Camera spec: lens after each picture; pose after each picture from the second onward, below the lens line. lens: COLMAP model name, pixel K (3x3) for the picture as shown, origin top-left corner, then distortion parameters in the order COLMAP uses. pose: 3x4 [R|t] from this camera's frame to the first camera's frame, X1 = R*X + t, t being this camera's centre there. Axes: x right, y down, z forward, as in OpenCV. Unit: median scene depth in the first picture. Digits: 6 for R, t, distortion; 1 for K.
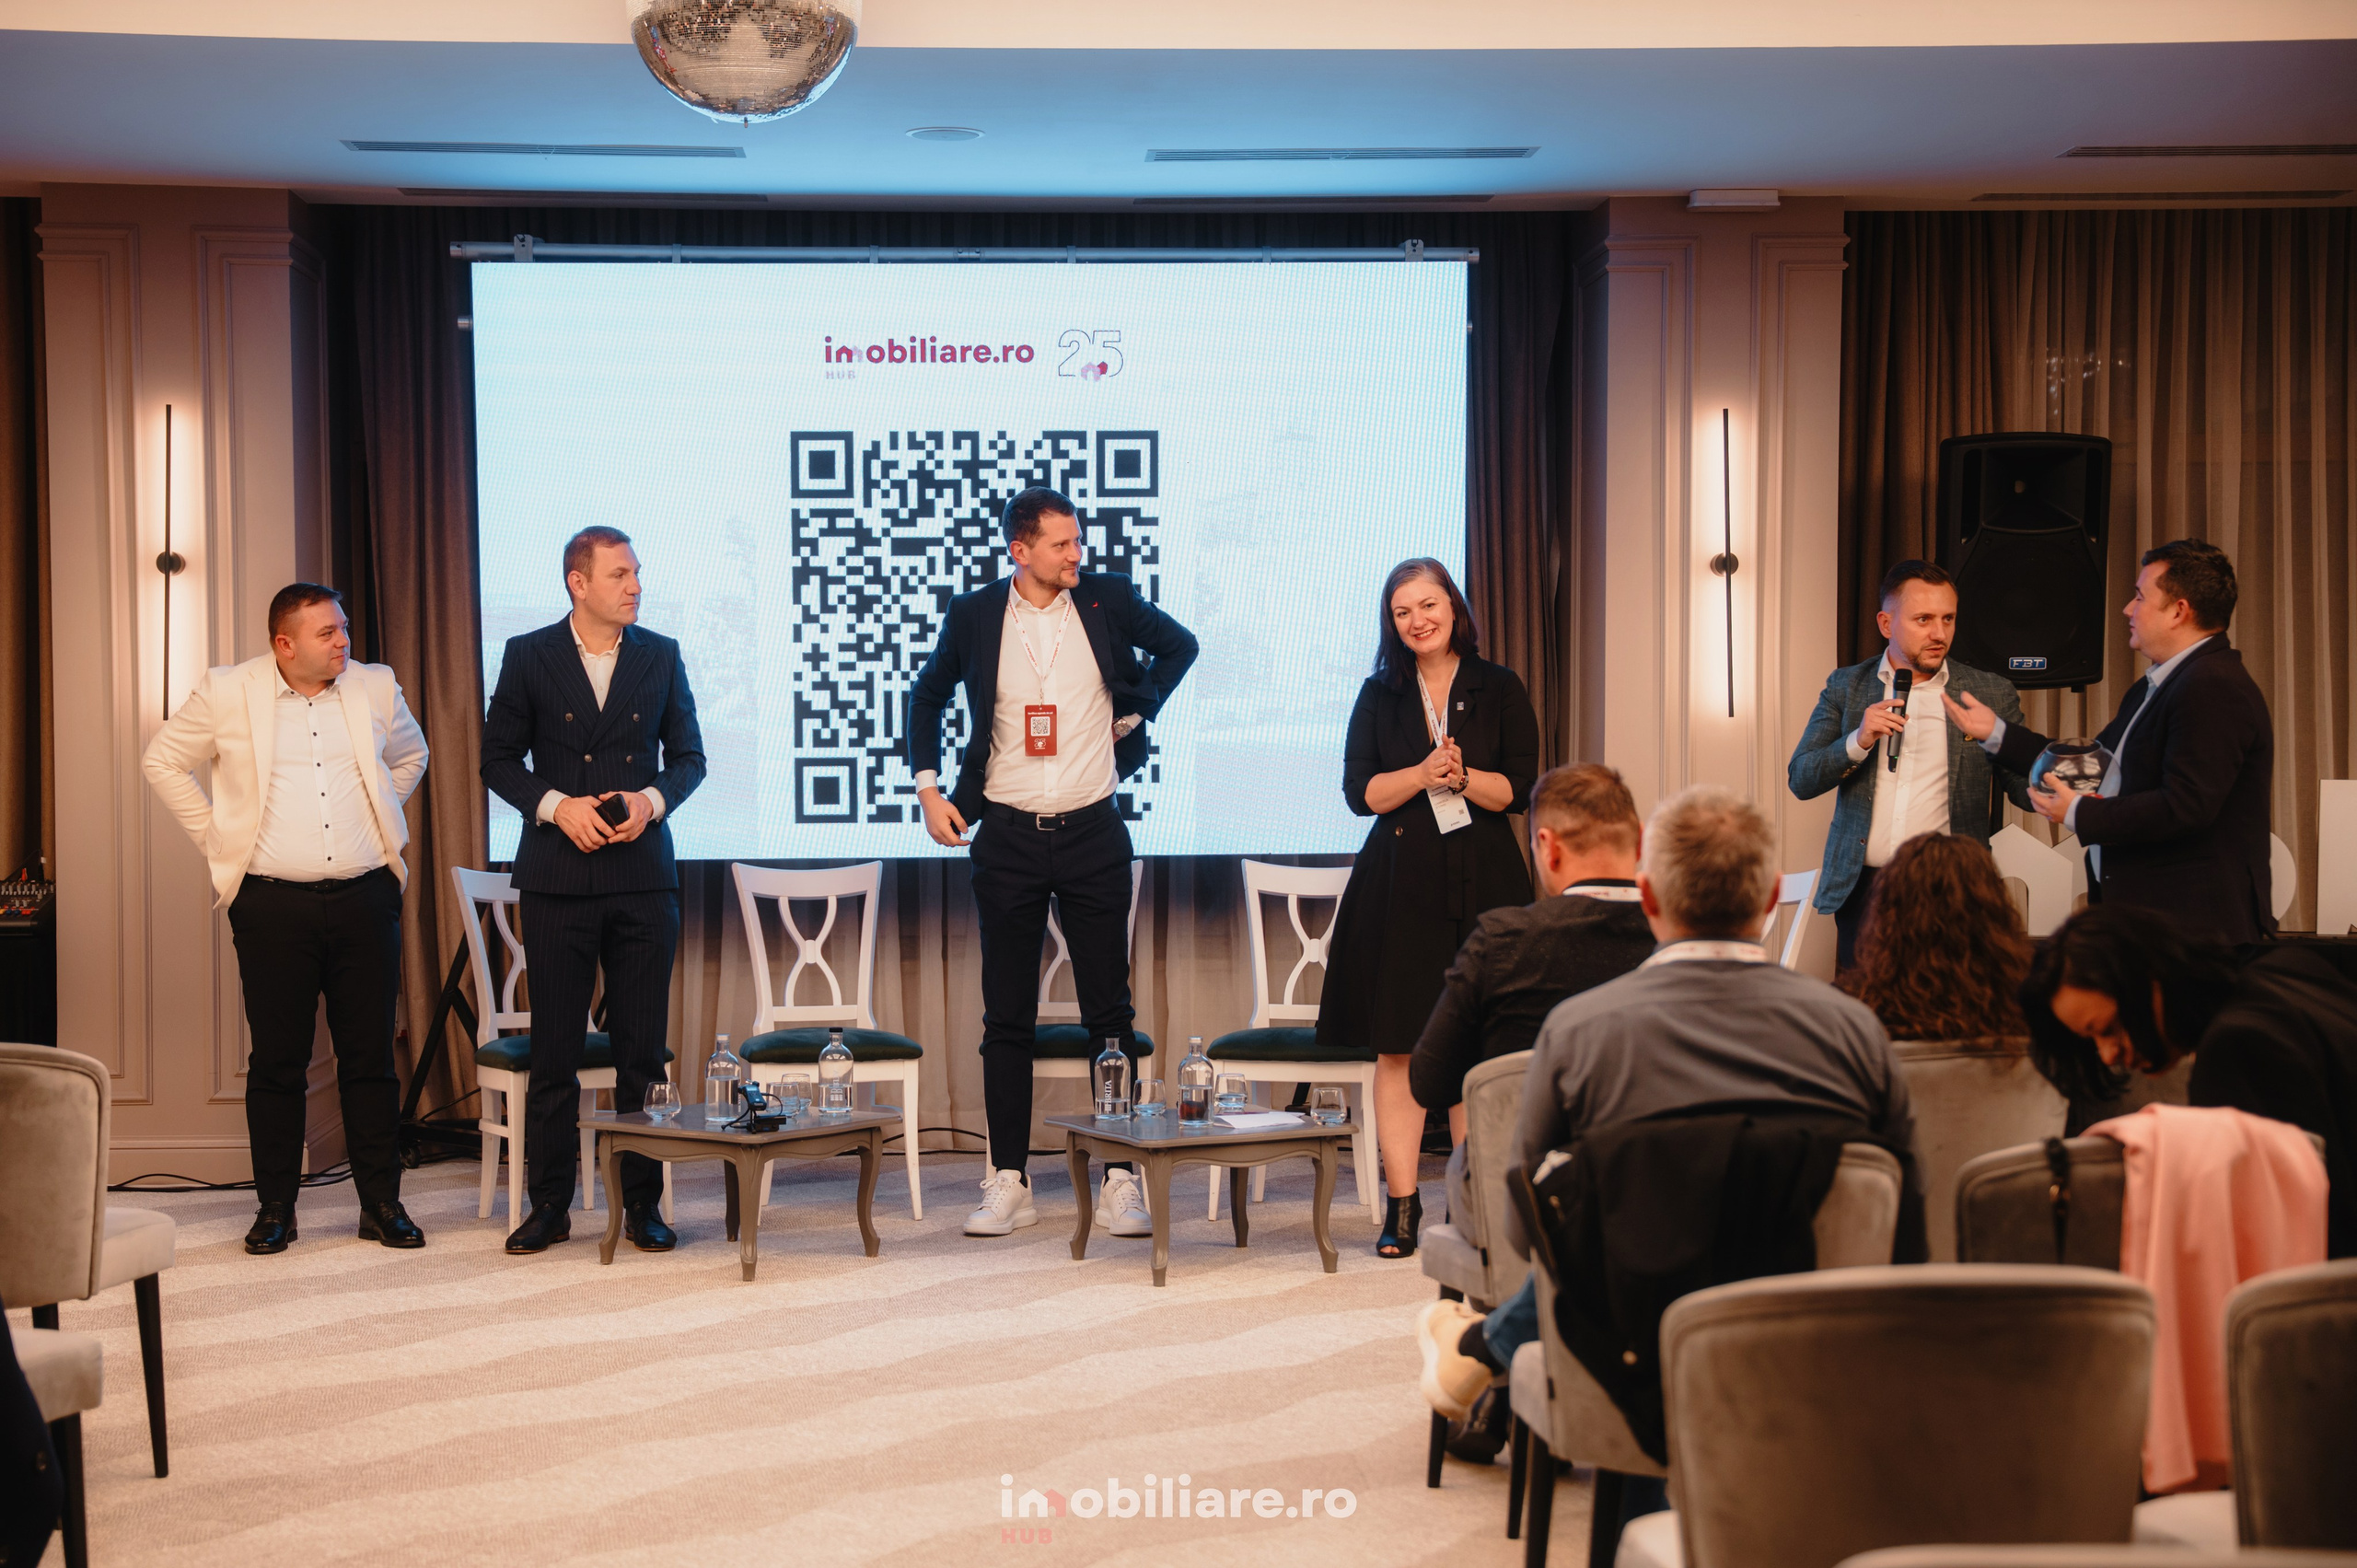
lens RADIAL K [[3550.6, 0, 1162.8], [0, 3550.6, 835.7], [0, 0, 1]] dist [0.223918, 0.000000]
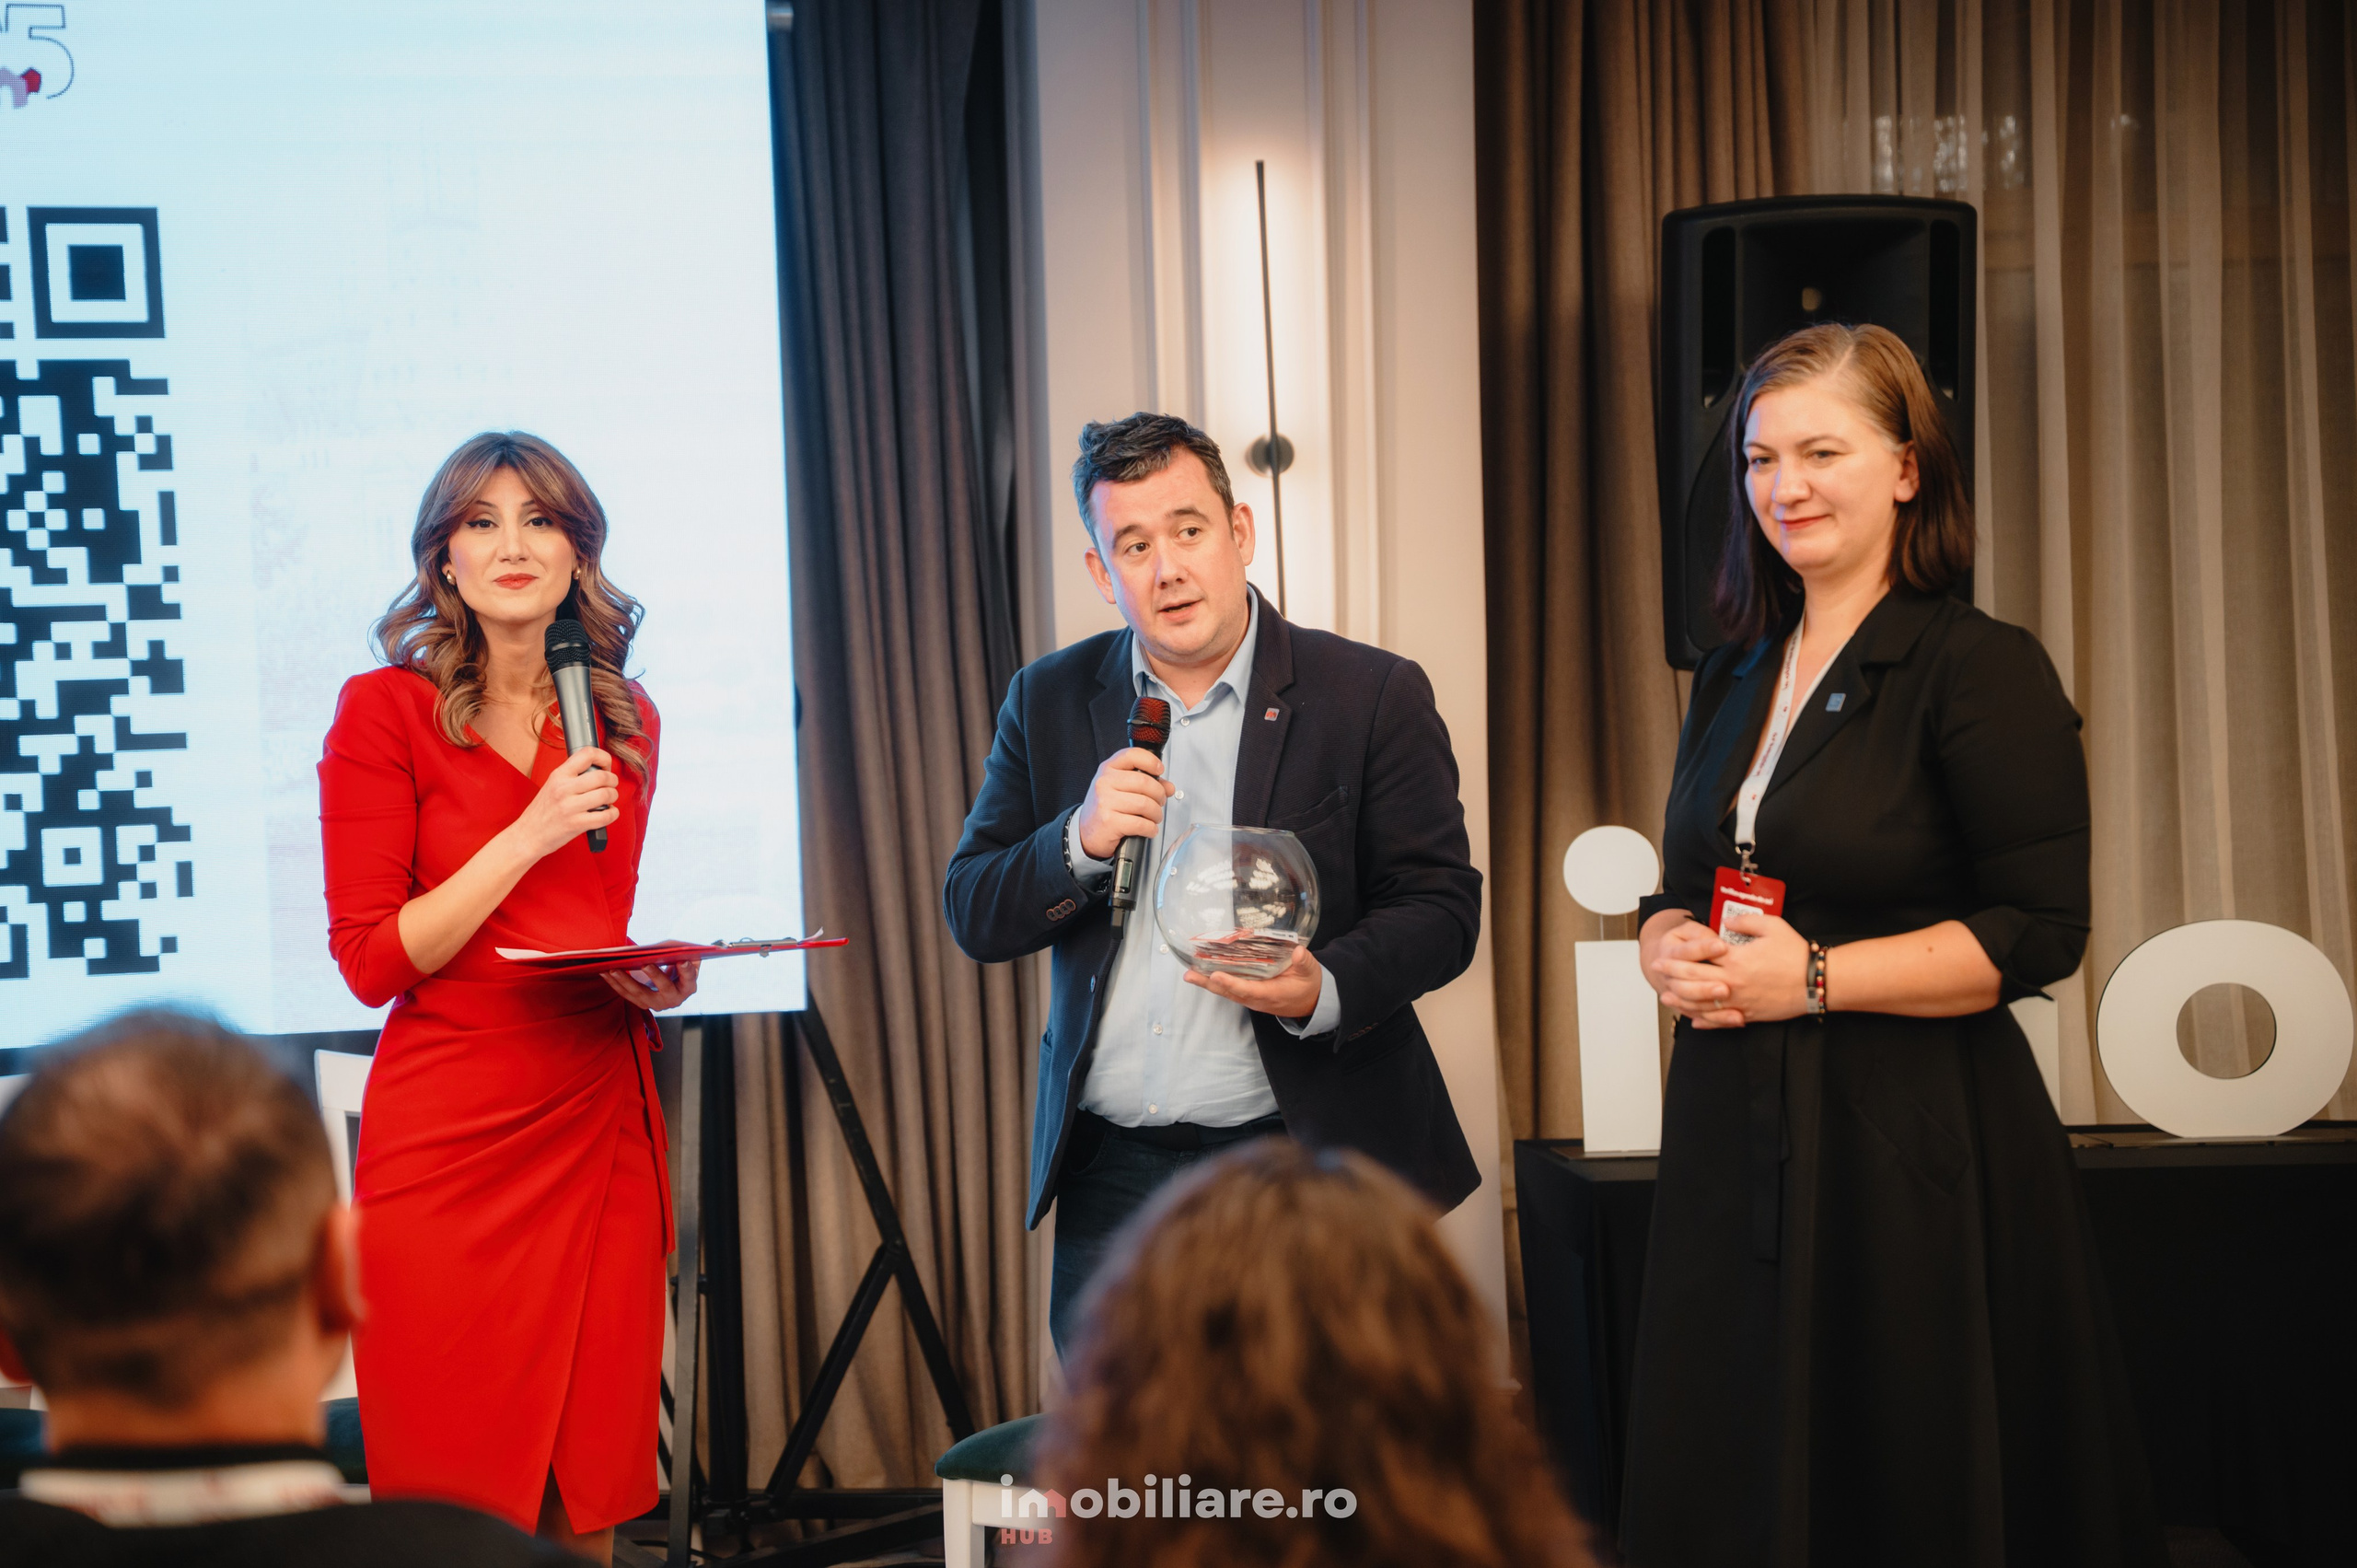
lens RADIAL K [[4516.9, 0, 1184.5], [0, 4516.9, 744.8], [0, 0, 1]] dist [0.476623, 0.000000]
pose [[0.998035, -0.026271, 0.056878, 0.105035], [0.027876, 0.999230, -0.027611, -0.014638], [-0.056108, 0.029142, 0.997999, 0.330568]]
